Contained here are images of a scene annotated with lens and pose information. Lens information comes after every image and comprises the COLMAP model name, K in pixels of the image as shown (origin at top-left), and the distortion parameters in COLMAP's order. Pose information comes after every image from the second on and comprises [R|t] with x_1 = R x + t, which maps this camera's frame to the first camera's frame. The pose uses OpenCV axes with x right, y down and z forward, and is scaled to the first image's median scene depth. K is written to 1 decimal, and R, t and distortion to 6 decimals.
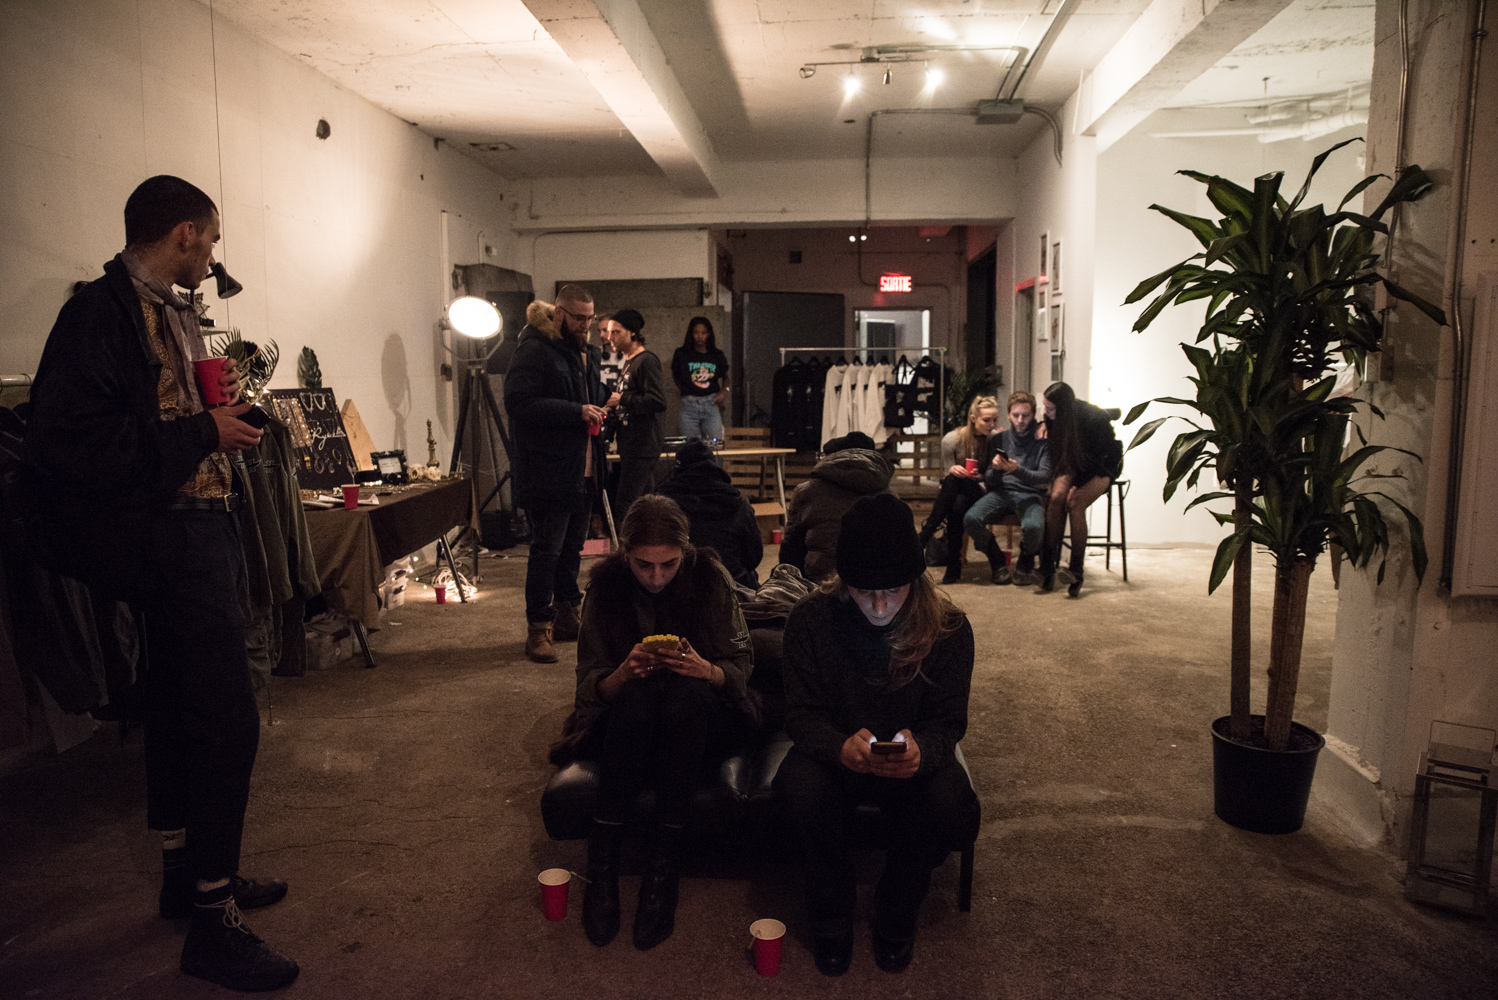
lens RADIAL K [[1006.5, 0, 749.0], [0, 1006.5, 500.0], [0, 0, 1]] dist [-0.129674, 0.082673]
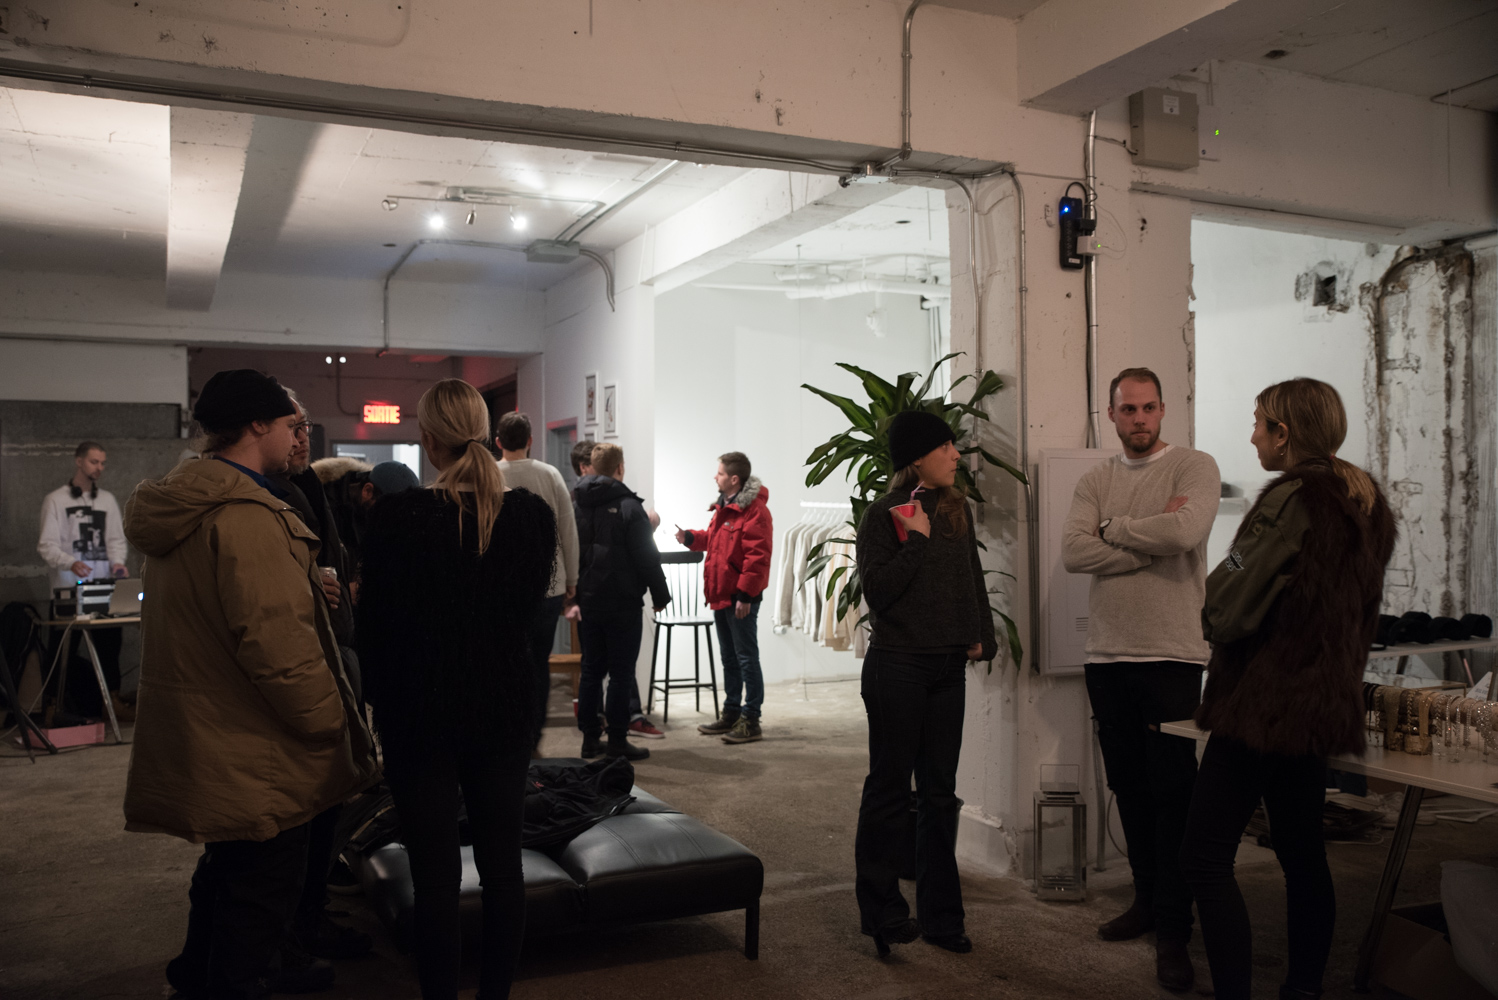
lens RADIAL K [[1250.2, 0, 749.0], [0, 1250.2, 500.0], [0, 0, 1]] dist [-0.060955, 0.002897]
pose [[0.870394, 0.003487, 0.492343, -0.429550], [0.063787, 0.990749, -0.119784, 0.029808], [-0.488206, 0.135664, 0.862120, -0.314964]]
